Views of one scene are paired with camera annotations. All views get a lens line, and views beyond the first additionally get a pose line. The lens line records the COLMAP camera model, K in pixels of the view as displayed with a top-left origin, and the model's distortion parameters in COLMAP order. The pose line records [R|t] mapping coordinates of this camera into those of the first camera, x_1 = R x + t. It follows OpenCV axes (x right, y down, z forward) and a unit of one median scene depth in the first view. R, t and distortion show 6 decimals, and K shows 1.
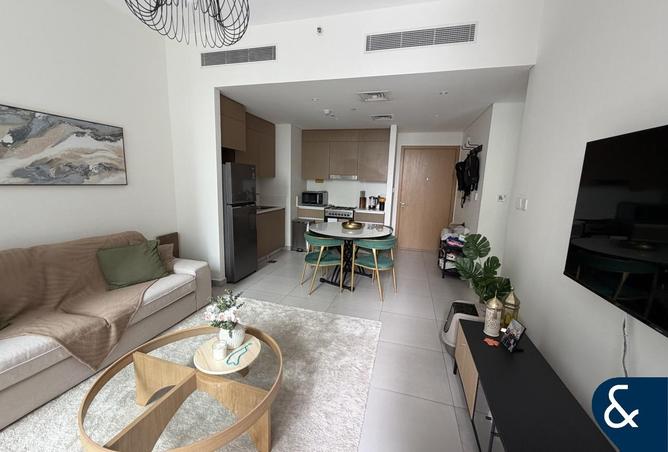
lens RADIAL K [[265.8, 0, 333.3], [0, 265.8, 224.8], [0, 0, 1]] dist [-0.000879, -0.000218]
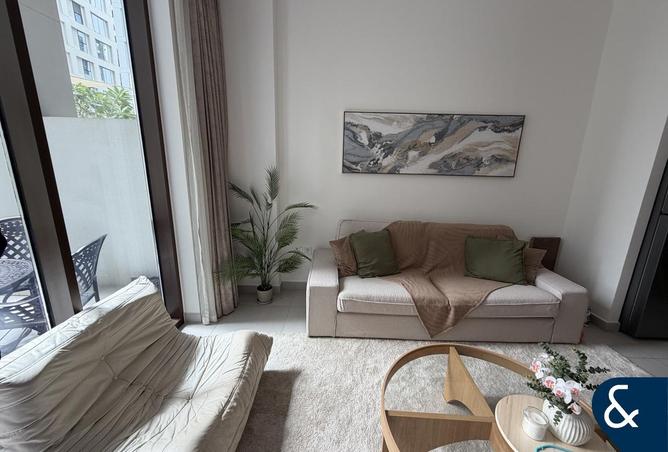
lens RADIAL K [[265.8, 0, 333.4], [0, 265.8, 224.0], [0, 0, 1]] dist [-0.000879, -0.000218]
pose [[0.250209, 0.193816, -0.948594, -0.007741], [-0.172731, 0.972976, 0.153237, -0.024967], [0.952659, 0.125510, 0.276925, 0.170203]]
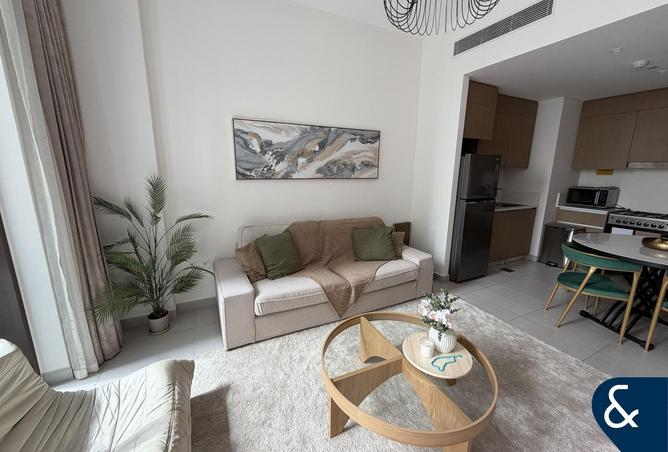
lens RADIAL K [[265.8, 0, 331.9], [0, 265.8, 224.8], [0, 0, 1]] dist [-0.000879, -0.000218]
pose [[0.665007, 0.125032, -0.736297, 0.002565], [-0.107814, 0.991631, 0.071015, -0.004902], [0.739014, 0.032158, 0.672922, 0.044744]]
